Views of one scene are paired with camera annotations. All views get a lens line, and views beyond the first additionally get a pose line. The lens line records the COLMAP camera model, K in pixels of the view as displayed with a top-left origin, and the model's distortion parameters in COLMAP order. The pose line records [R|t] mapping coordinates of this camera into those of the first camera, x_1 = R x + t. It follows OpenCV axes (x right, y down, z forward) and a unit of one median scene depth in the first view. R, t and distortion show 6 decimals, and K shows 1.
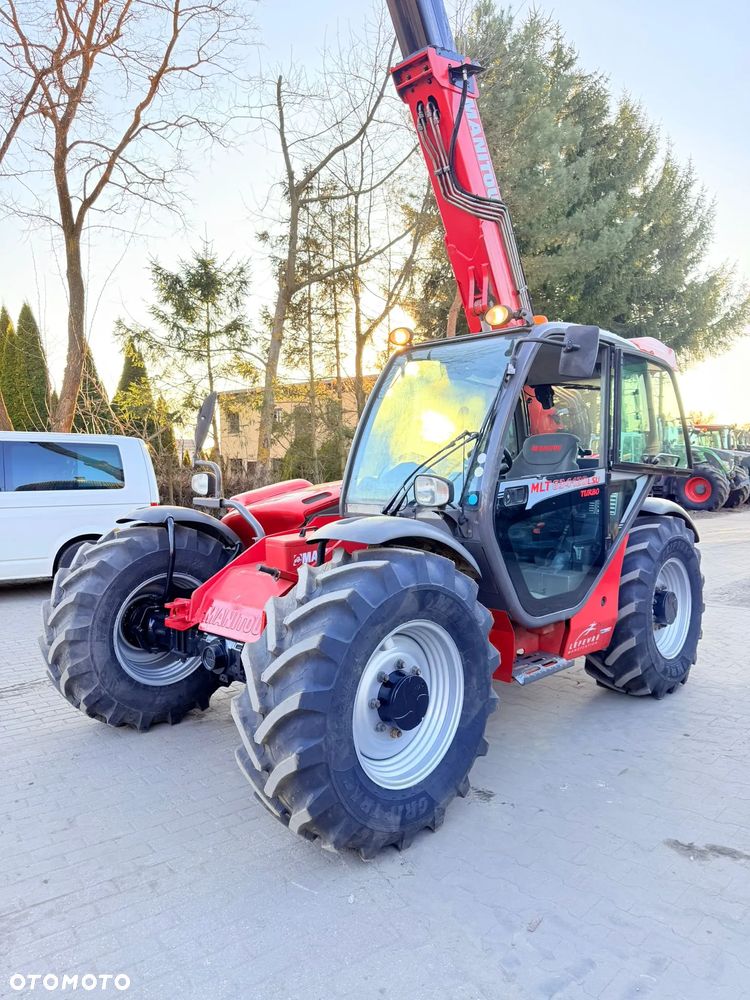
lens RADIAL K [[704.2, 0, 390.2], [0, 704.2, 500.6], [0, 0, 1]] dist [0.066614, -0.075332]
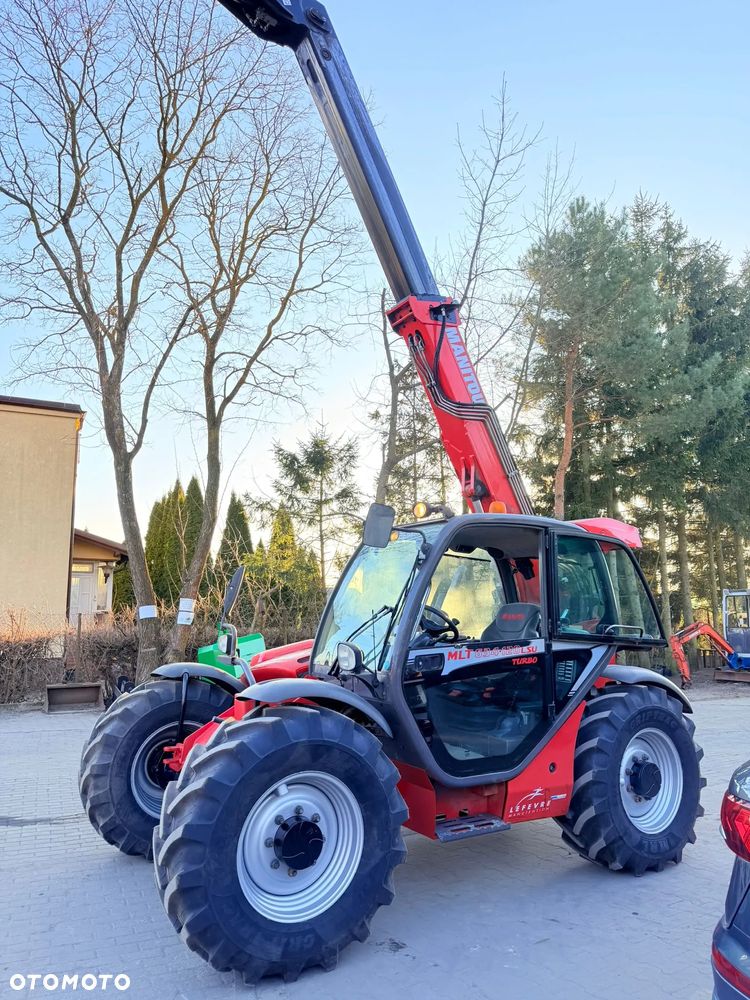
lens RADIAL K [[704.2, 0, 384.5], [0, 704.2, 510.0], [0, 0, 1]] dist [0.066614, -0.075332]
pose [[0.973198, -0.023101, -0.228806, 0.316542], [-0.022151, 0.980899, -0.193251, -0.023528], [0.228900, 0.193139, 0.954097, -0.144254]]
